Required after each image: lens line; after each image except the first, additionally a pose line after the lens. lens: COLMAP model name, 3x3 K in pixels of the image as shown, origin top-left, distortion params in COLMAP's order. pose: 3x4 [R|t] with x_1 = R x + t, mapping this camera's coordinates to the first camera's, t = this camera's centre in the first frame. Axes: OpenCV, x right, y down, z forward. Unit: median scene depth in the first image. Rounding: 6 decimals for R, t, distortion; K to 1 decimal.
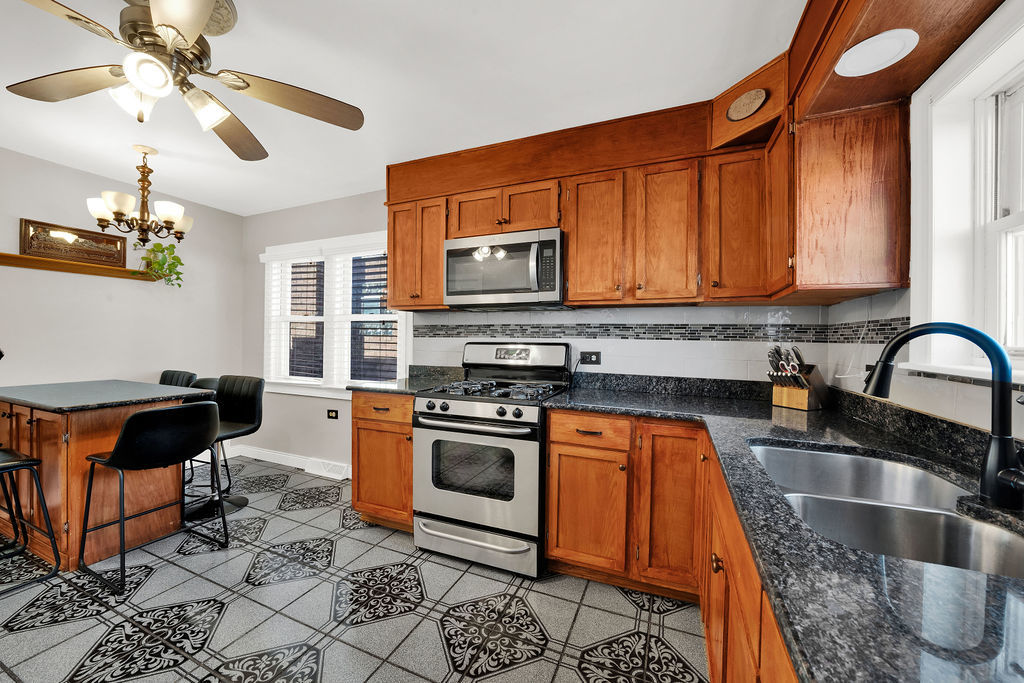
lens RADIAL K [[370.2, 0, 509.2], [0, 370.2, 340.1], [0, 0, 1]] dist [-0.008137, -0.000076]
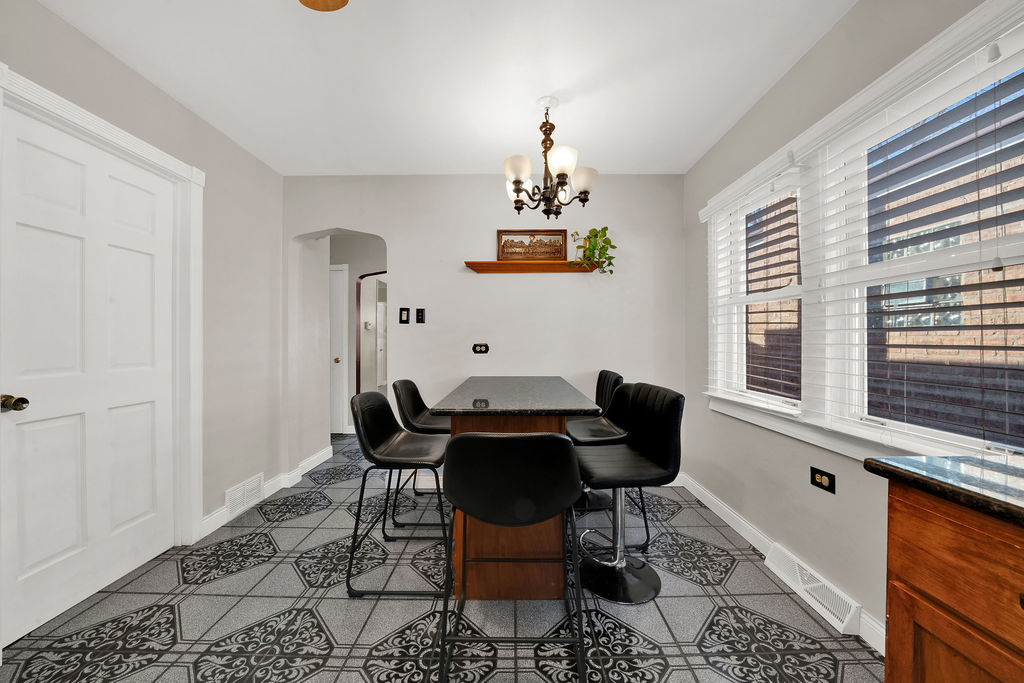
lens RADIAL K [[370.2, 0, 509.2], [0, 370.2, 340.1], [0, 0, 1]] dist [-0.008137, -0.000076]
pose [[0.385153, -0.008651, -0.922812, -0.191029], [0.006342, 0.999957, -0.006727, 0.015919], [0.922831, -0.003262, 0.385192, 0.439100]]
